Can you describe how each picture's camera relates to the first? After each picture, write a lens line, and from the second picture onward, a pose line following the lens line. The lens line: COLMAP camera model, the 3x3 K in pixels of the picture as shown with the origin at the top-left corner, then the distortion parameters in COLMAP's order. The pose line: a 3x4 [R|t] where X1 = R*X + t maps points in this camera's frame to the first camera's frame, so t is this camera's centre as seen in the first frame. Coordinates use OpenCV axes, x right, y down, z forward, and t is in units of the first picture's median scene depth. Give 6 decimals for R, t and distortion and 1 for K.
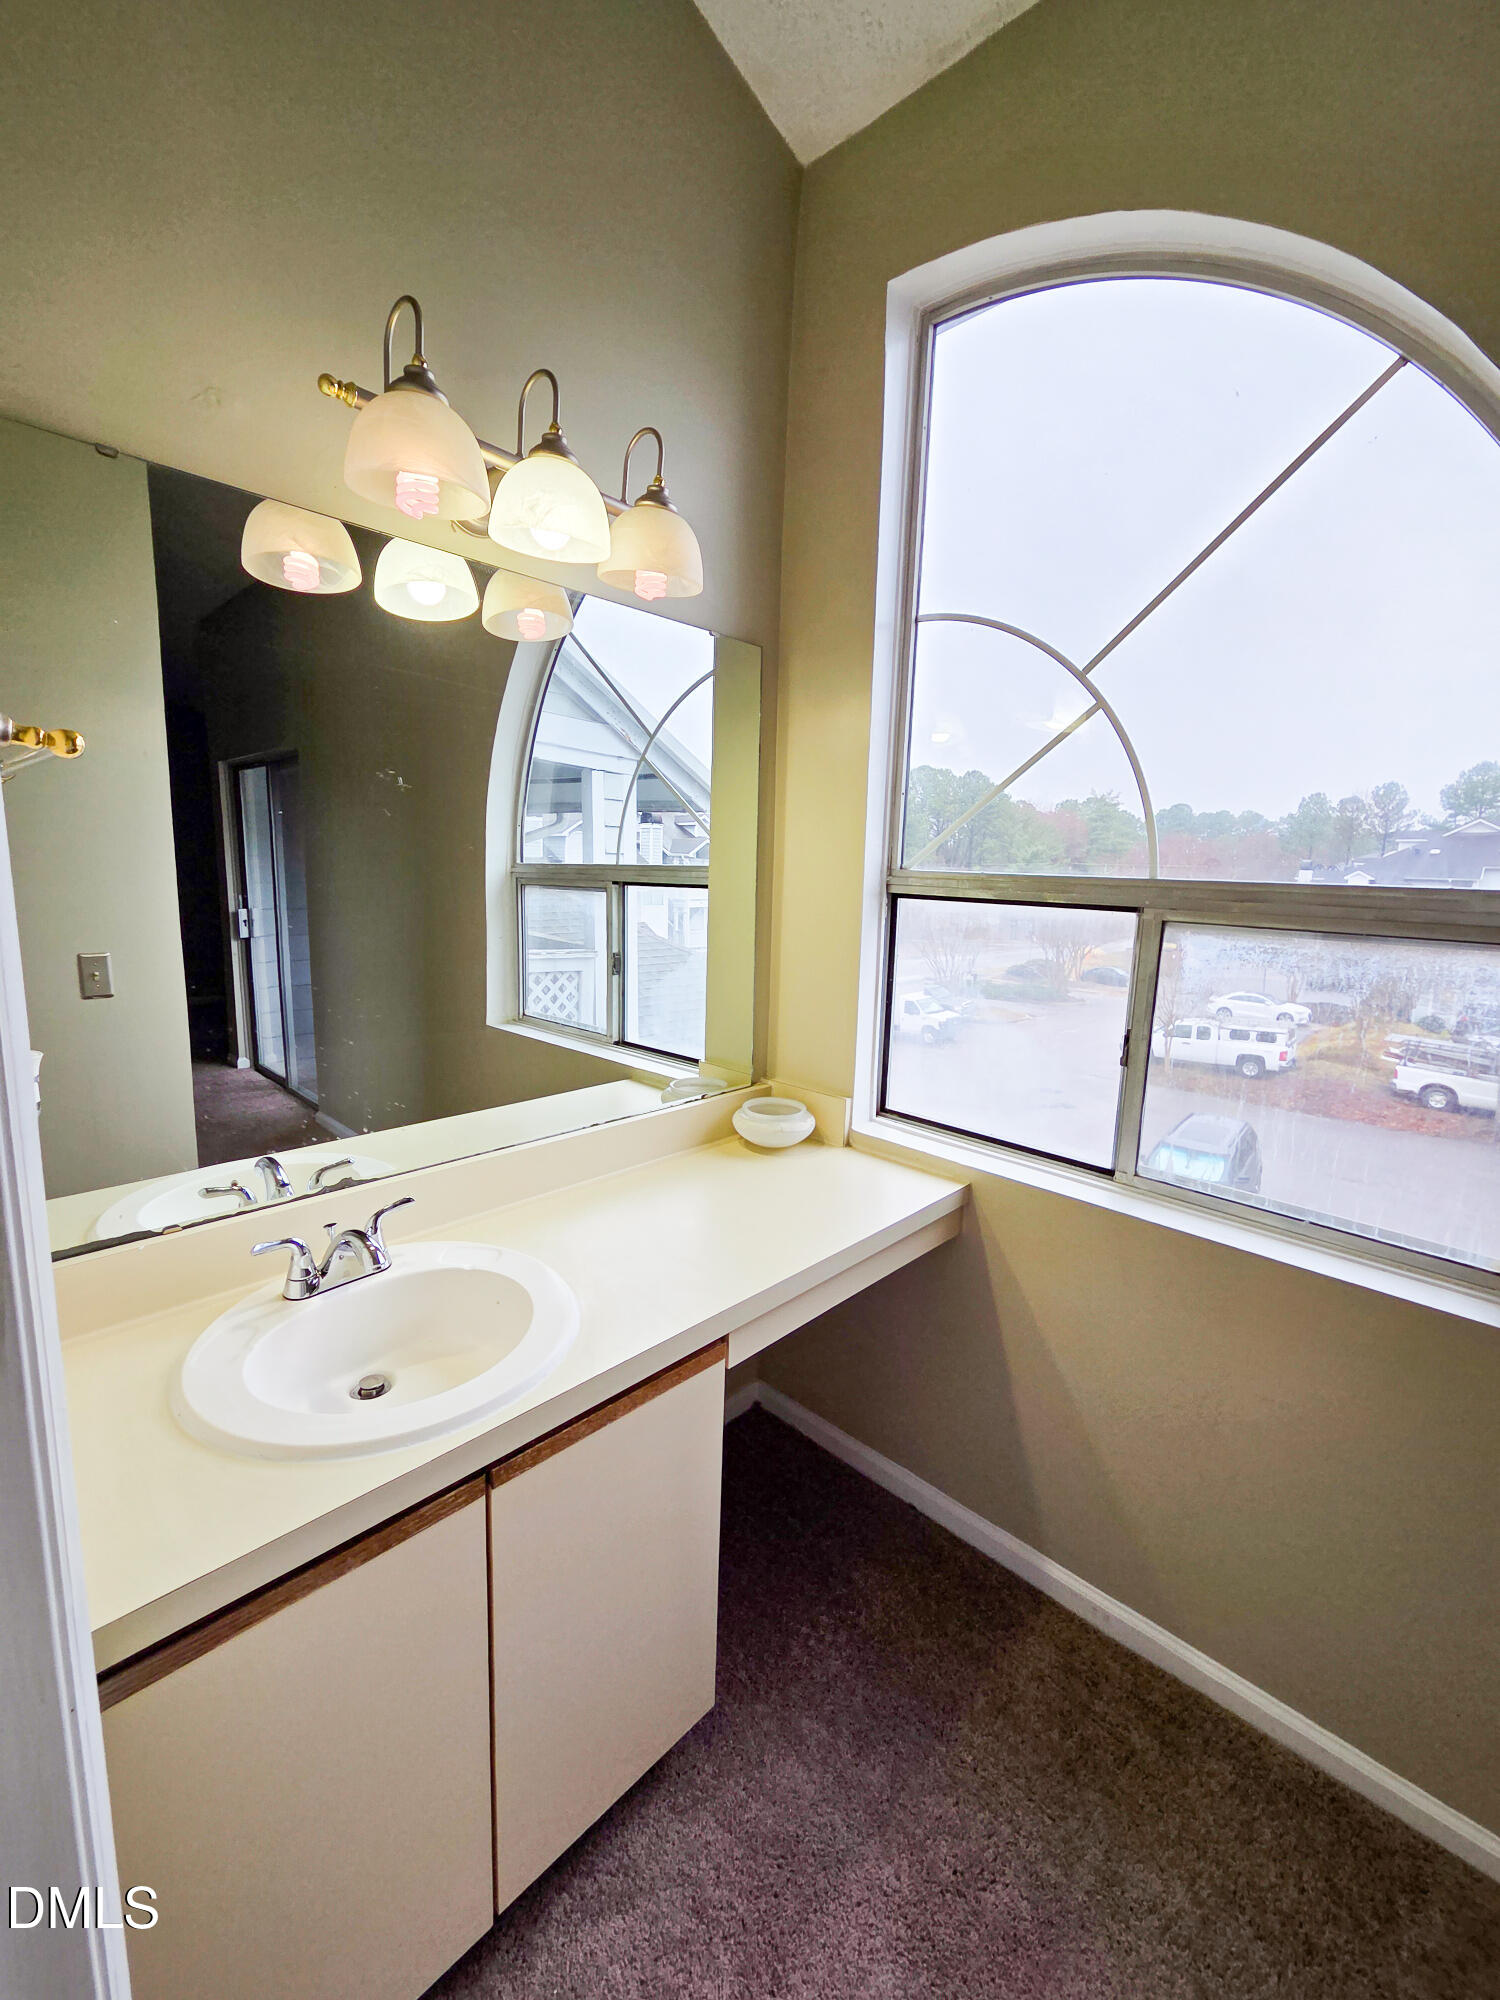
lens RADIAL K [[797.9, 0, 739.6], [0, 797.9, 1026.6], [0, 0, 1]] dist [0.000118, -0.000222]
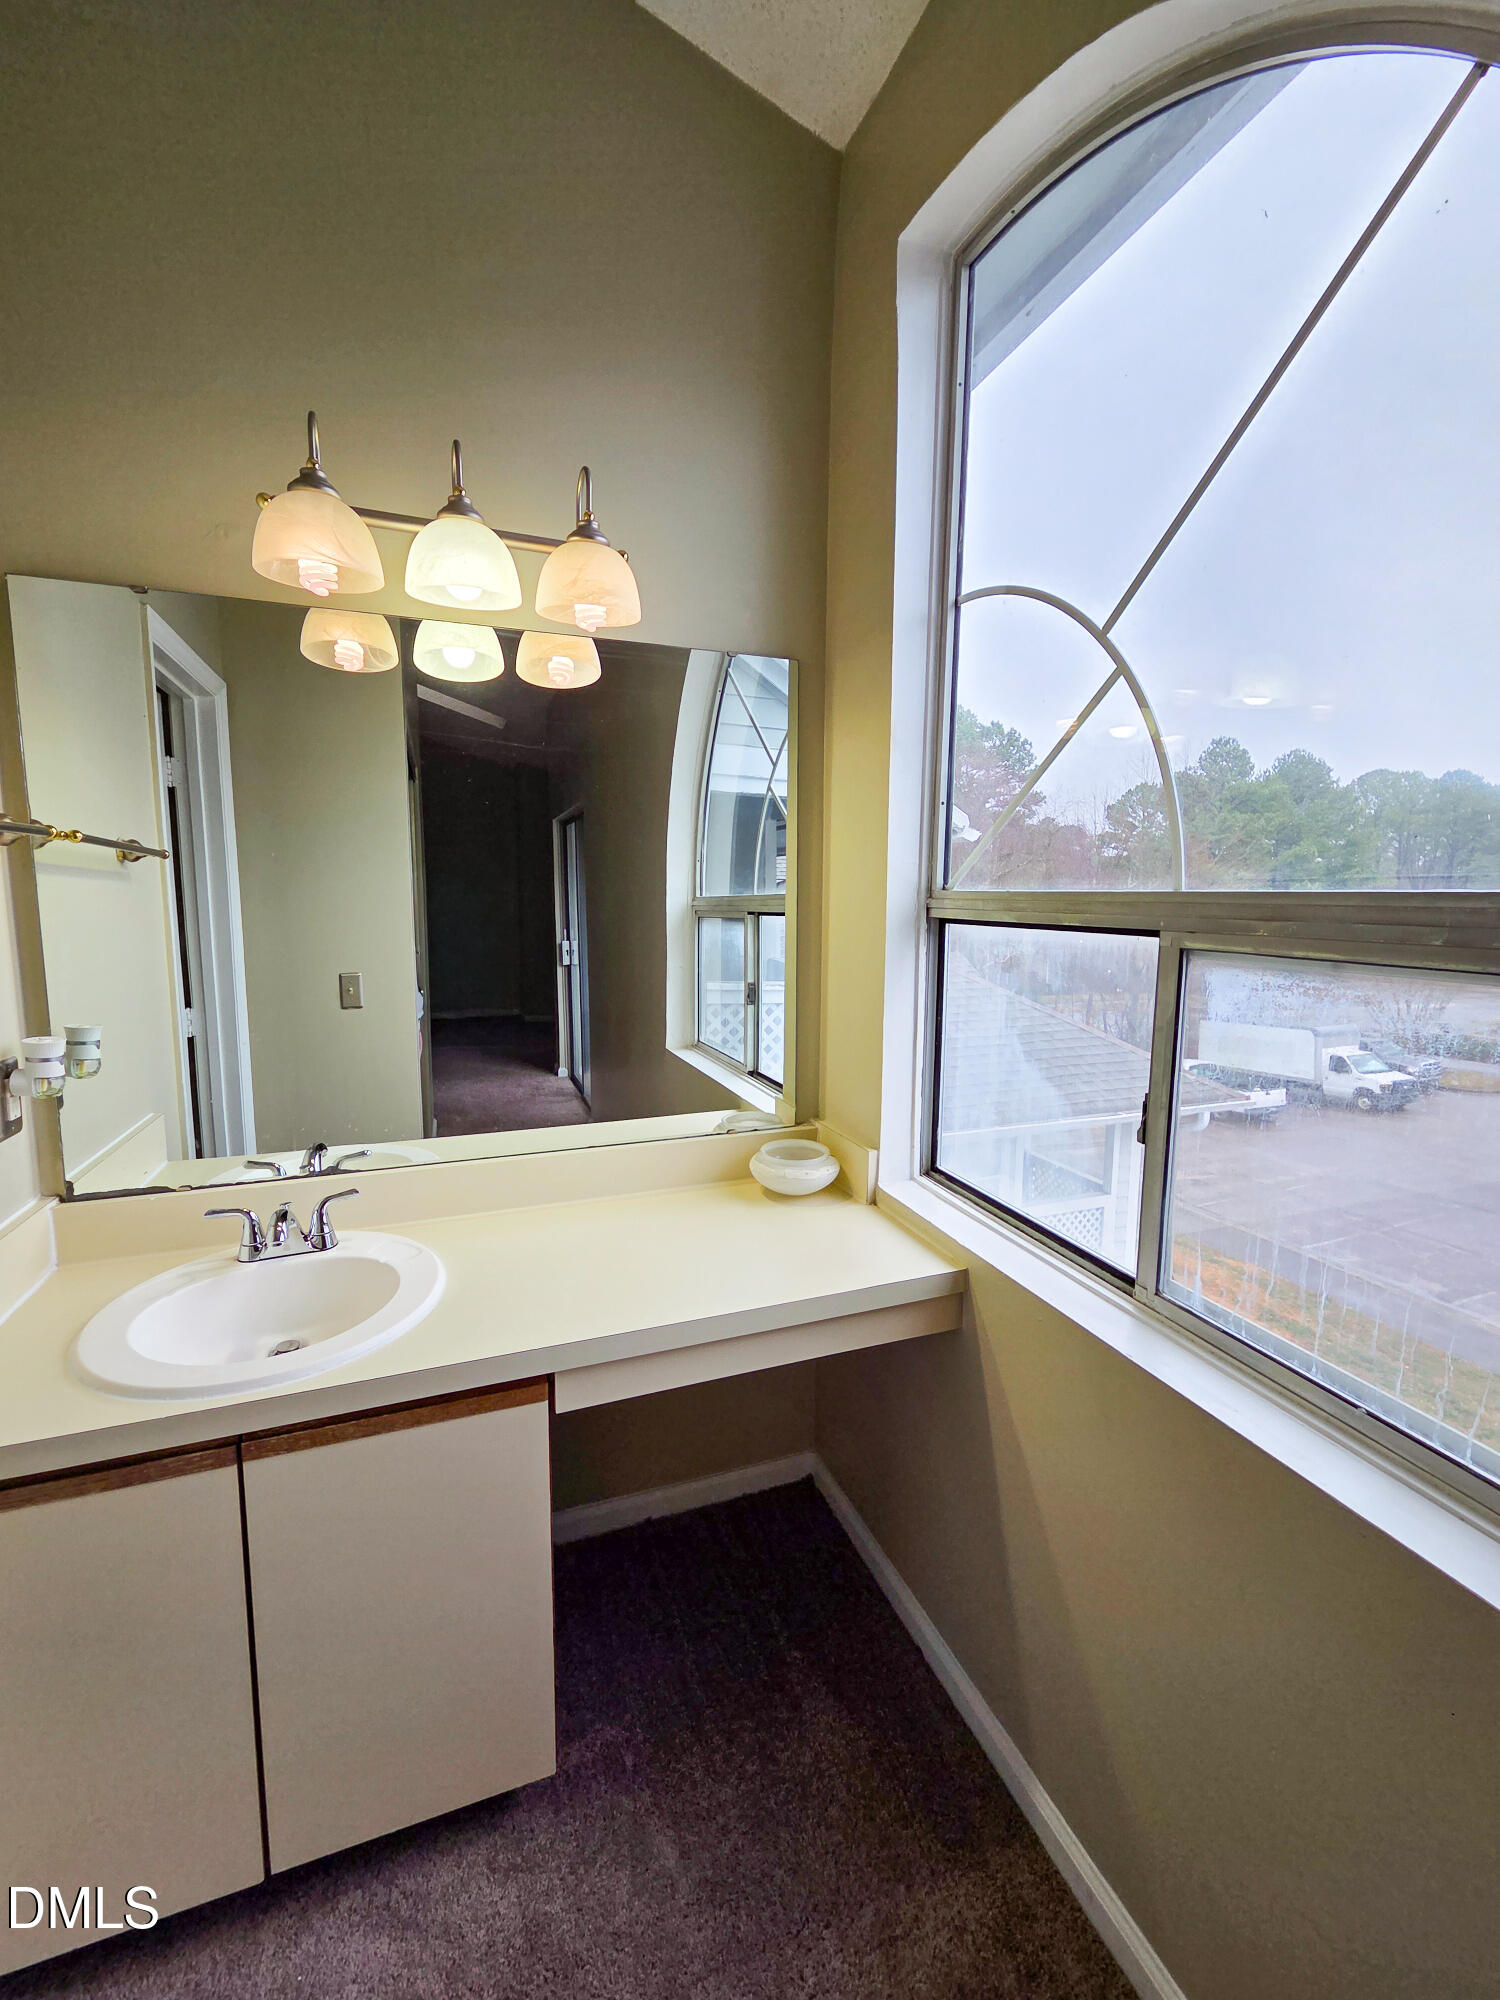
lens RADIAL K [[797.9, 0, 739.6], [0, 797.9, 1026.6], [0, 0, 1]] dist [0.000118, -0.000222]
pose [[0.906165, 0.044743, -0.420552, 0.440543], [-0.062629, 0.997621, -0.028809, -0.013519], [0.418262, 0.052445, 0.906811, 0.160225]]
